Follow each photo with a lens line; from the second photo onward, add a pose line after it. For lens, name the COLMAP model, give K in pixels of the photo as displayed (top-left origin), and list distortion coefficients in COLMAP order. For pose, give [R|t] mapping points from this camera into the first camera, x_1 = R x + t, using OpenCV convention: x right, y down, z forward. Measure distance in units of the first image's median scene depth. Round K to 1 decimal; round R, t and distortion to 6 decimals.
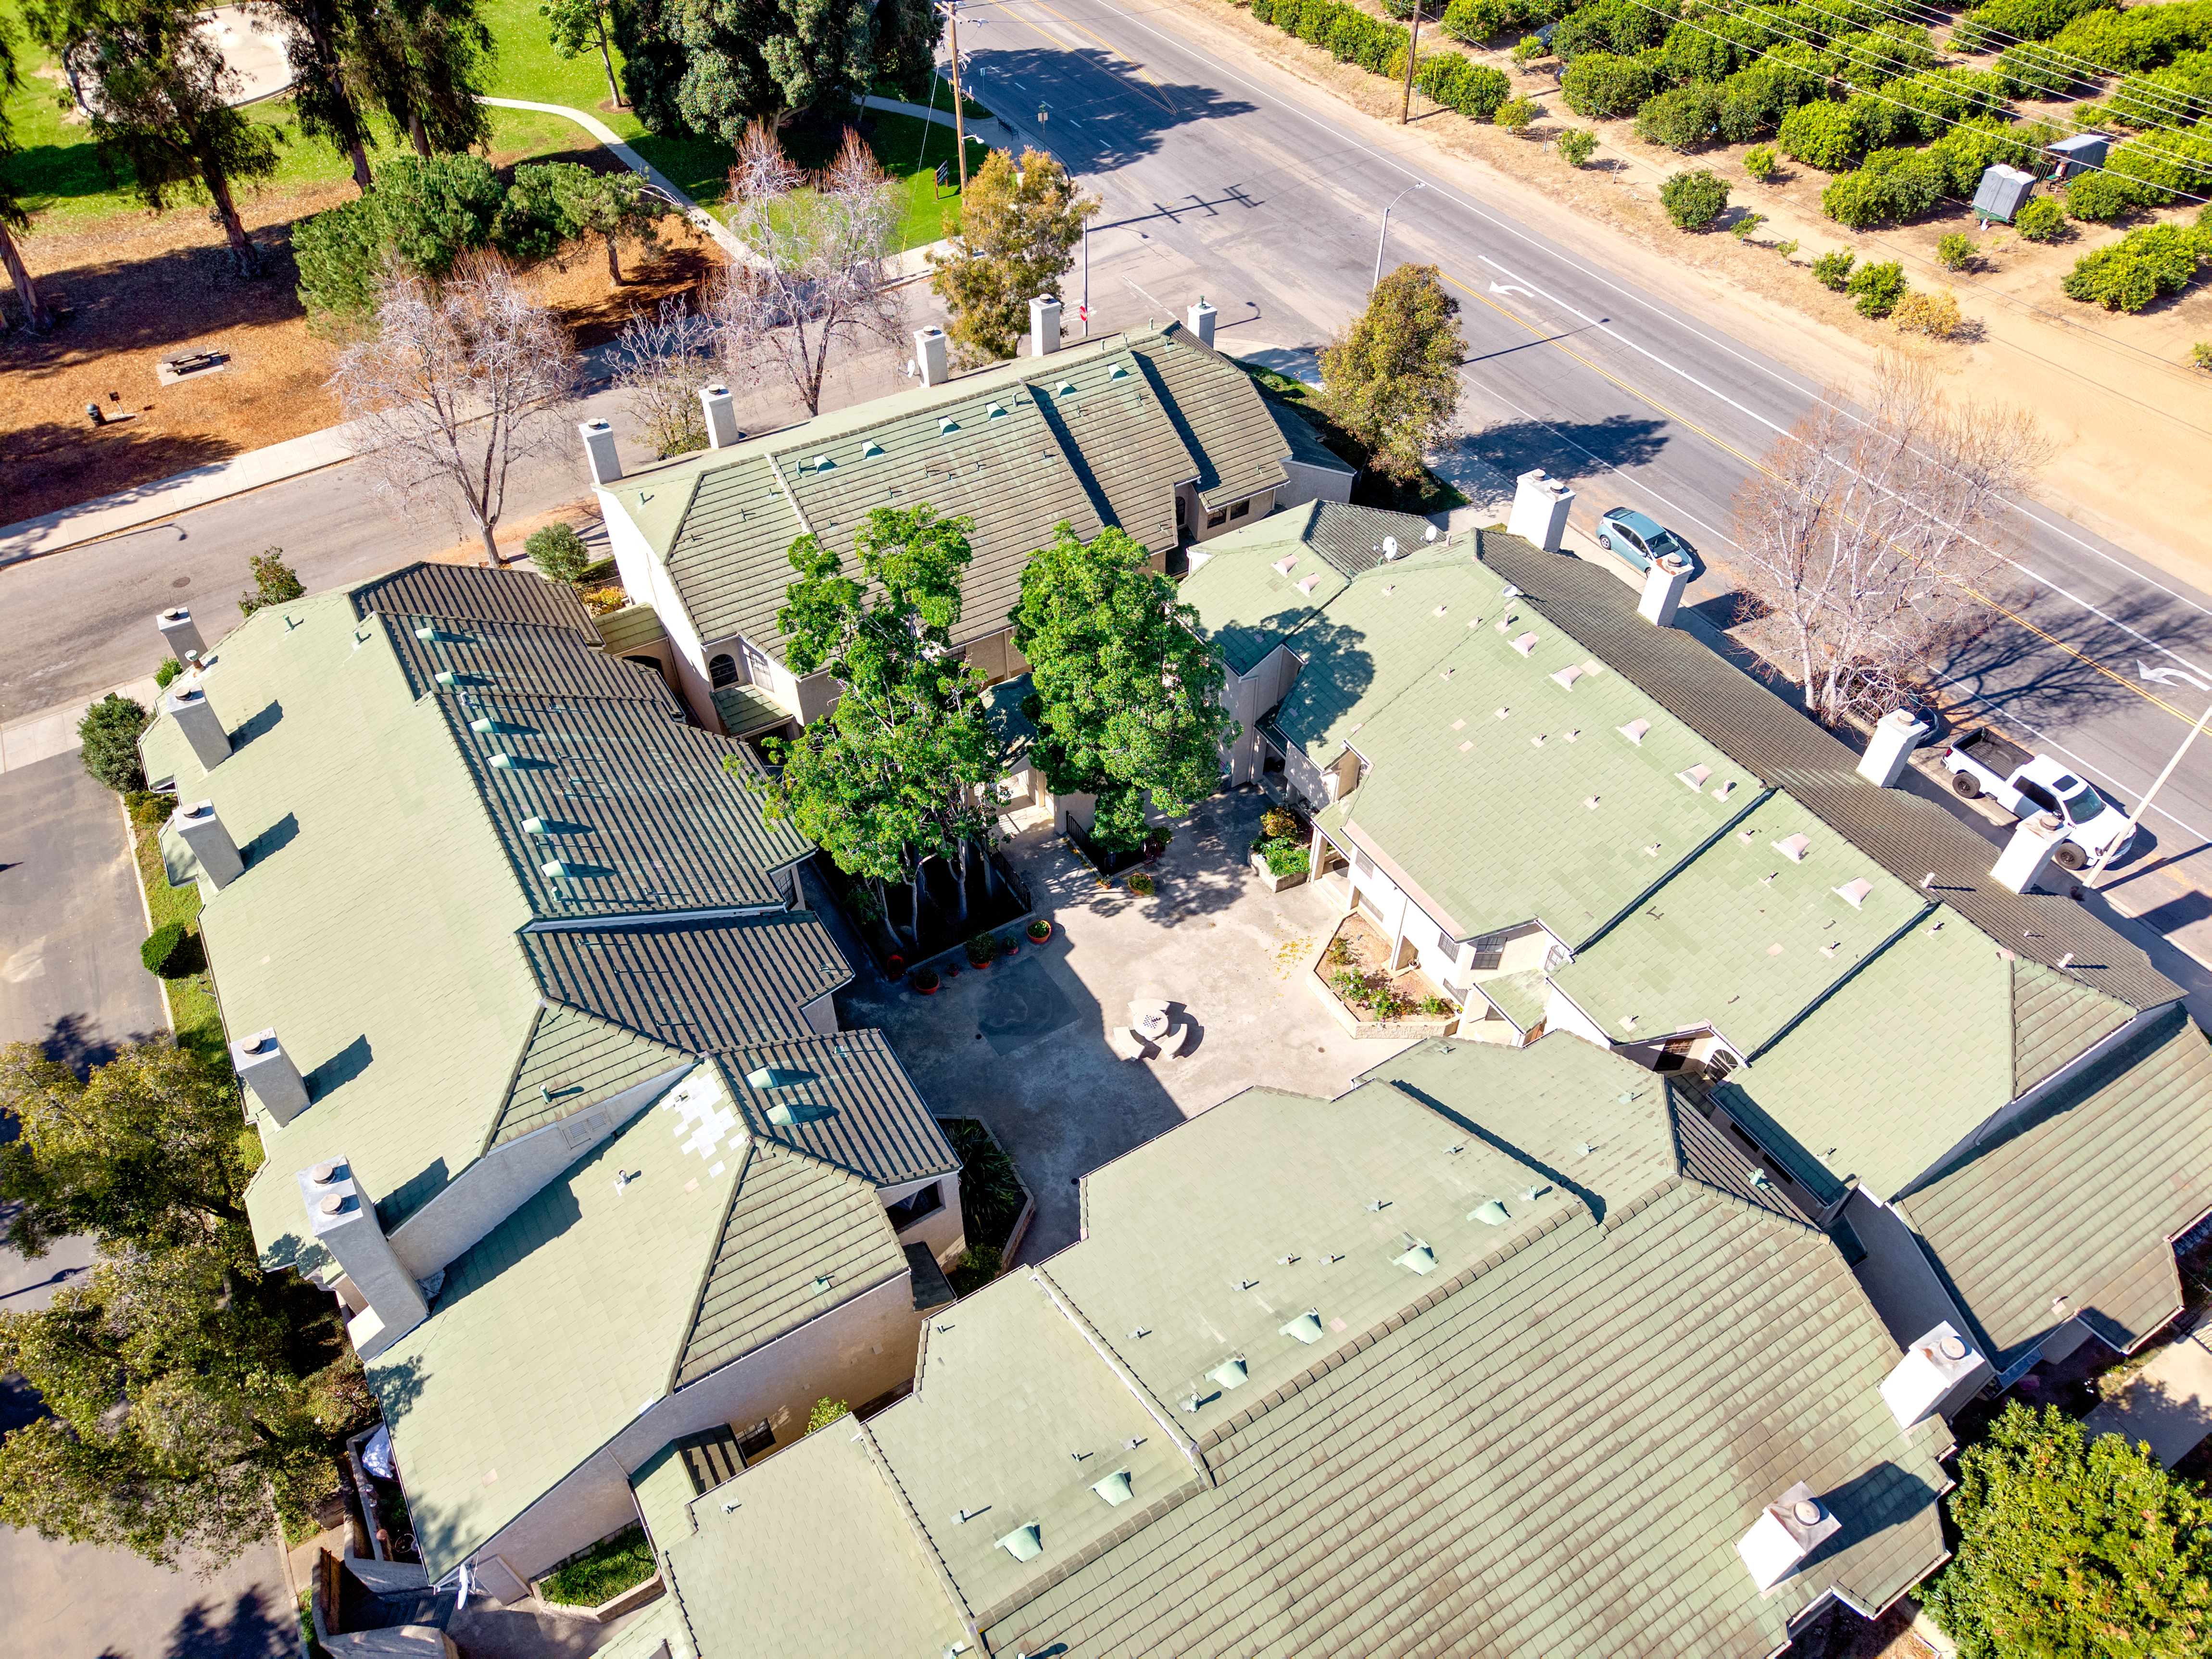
lens RADIAL K [[1482.8, 0, 1110.6], [0, 1482.8, 827.9], [0, 0, 1]] dist [0.025162, -0.012249]
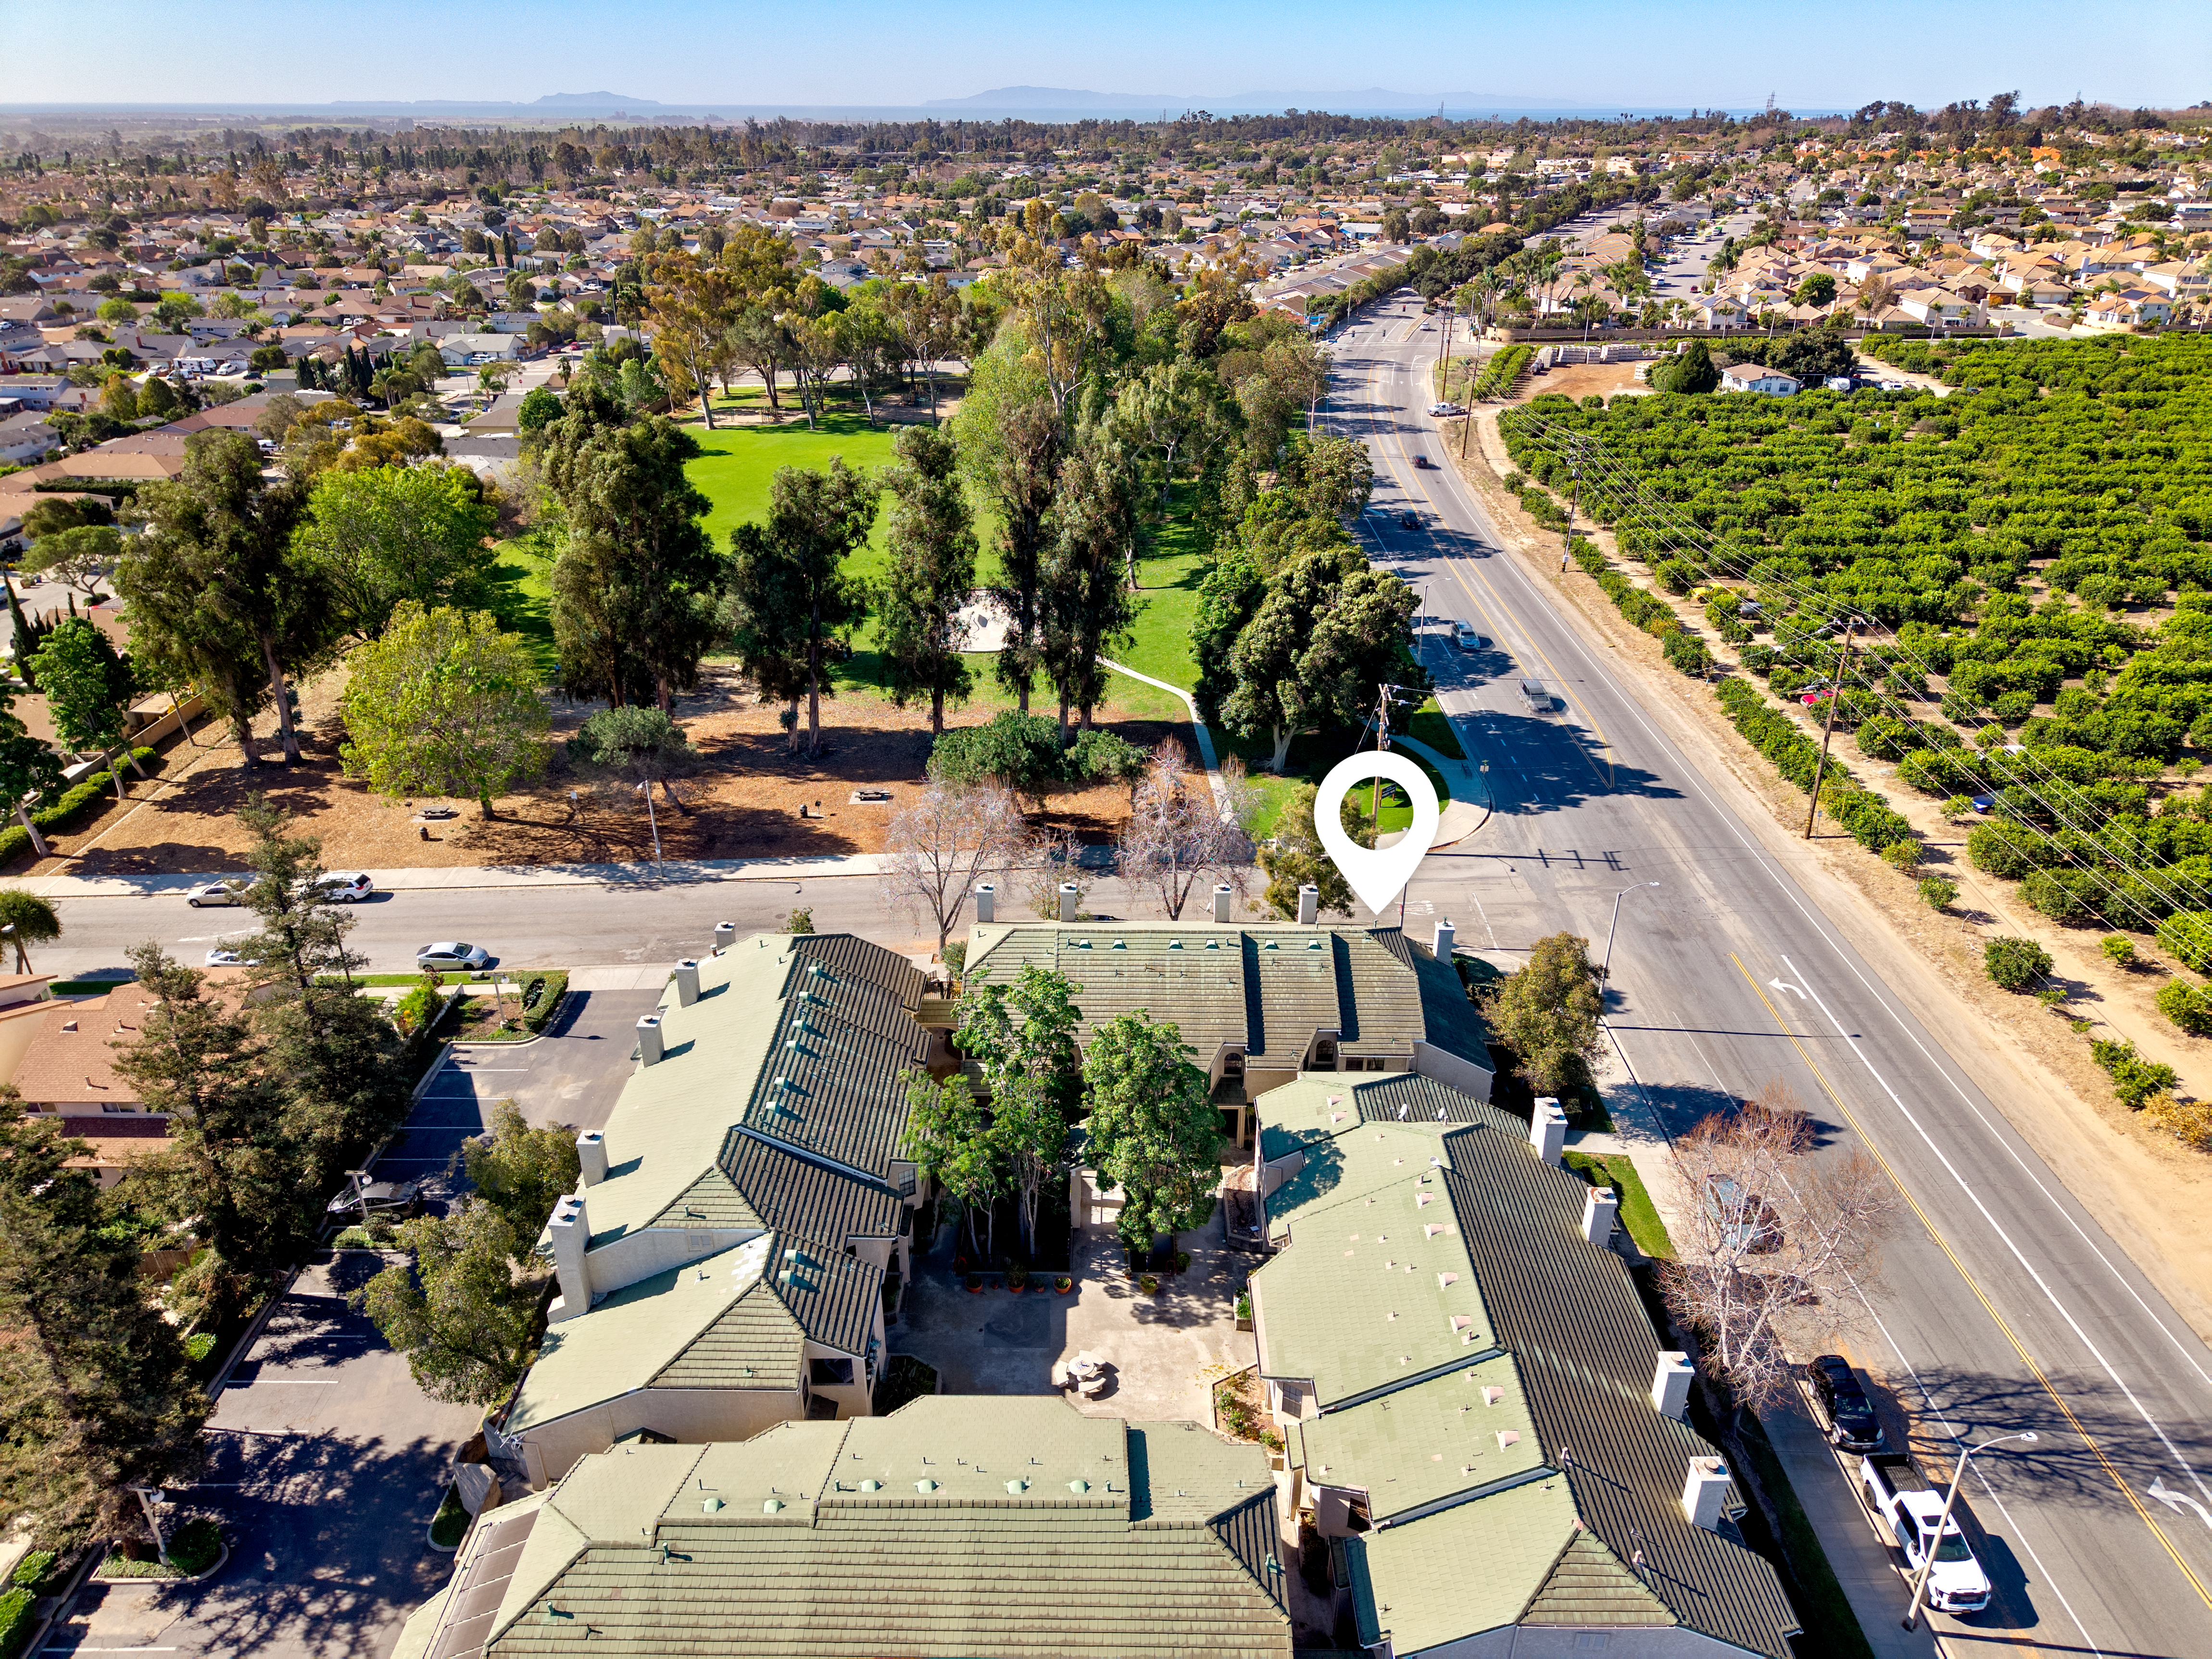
lens RADIAL K [[1482.8, 0, 1099.3], [0, 1482.8, 823.5], [0, 0, 1]] dist [0.025162, -0.012249]
pose [[0.851755, 0.227170, -0.472130, 0.425932], [-0.375981, 0.892598, -0.248813, 0.013286], [0.364899, 0.389440, 0.845686, -0.272733]]
